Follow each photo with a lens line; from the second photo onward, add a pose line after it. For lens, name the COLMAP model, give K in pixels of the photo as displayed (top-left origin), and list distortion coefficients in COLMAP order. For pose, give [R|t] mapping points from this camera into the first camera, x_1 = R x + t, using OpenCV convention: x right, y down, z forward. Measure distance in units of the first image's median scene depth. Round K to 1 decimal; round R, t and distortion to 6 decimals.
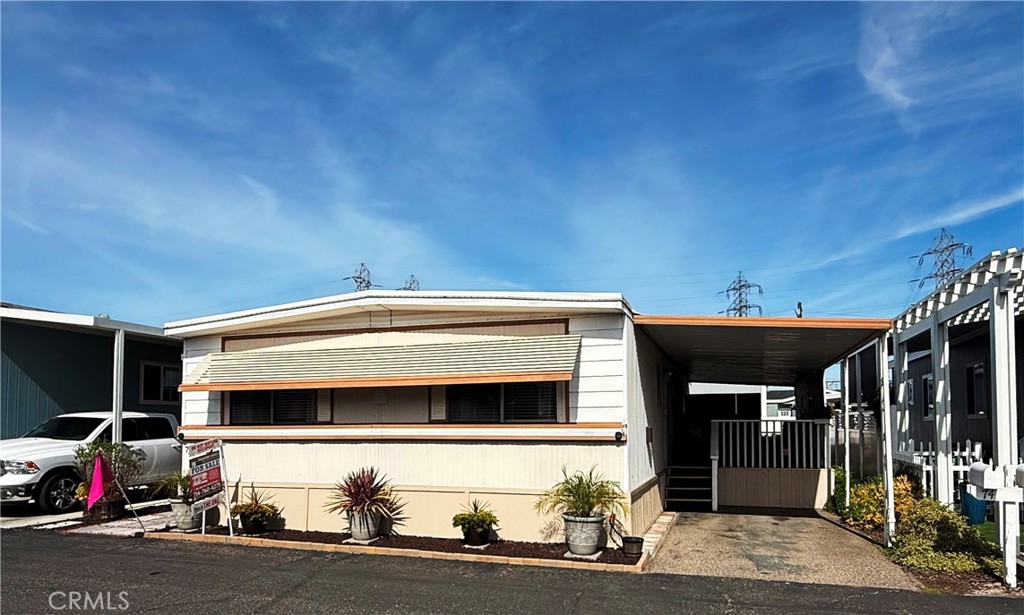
lens RADIAL K [[630.6, 0, 539.0], [0, 630.6, 409.2], [0, 0, 1]] dist [0.006640, -0.000107]
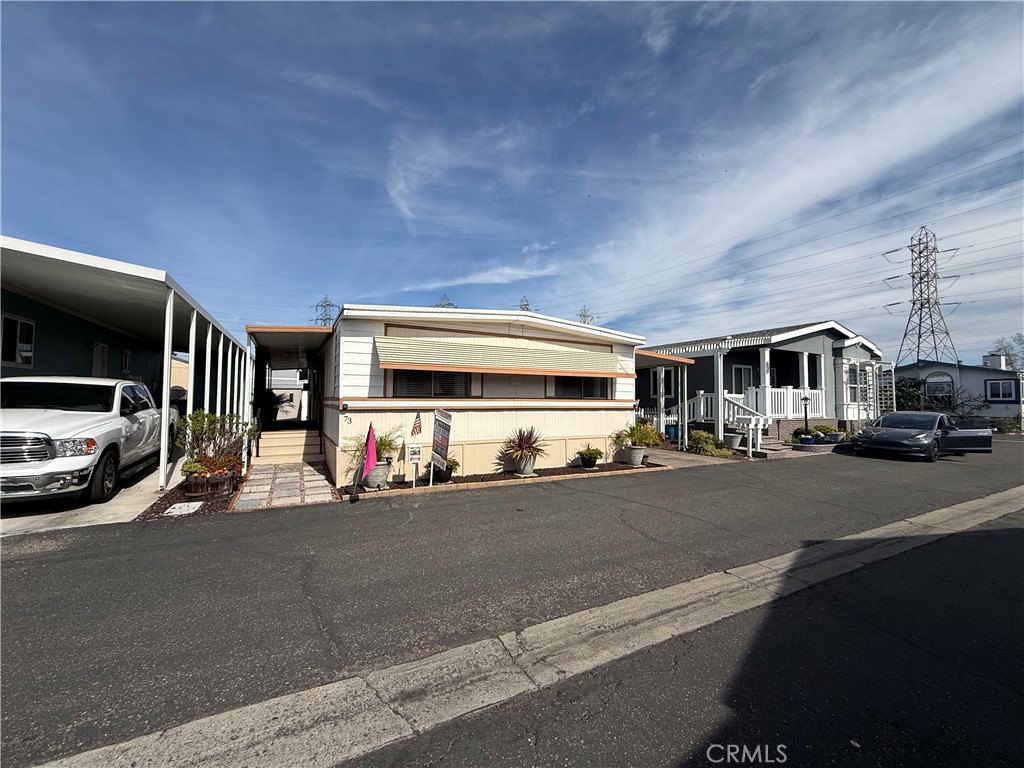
lens RADIAL K [[409.1, 0, 508.4], [0, 409.1, 384.8], [0, 0, 1]] dist [0.003731, 0.000512]
pose [[0.702746, 0.035762, 0.710542, -0.930754], [-0.029456, 0.999342, -0.021164, 0.011668], [-0.710831, -0.006057, 0.703337, 0.308357]]
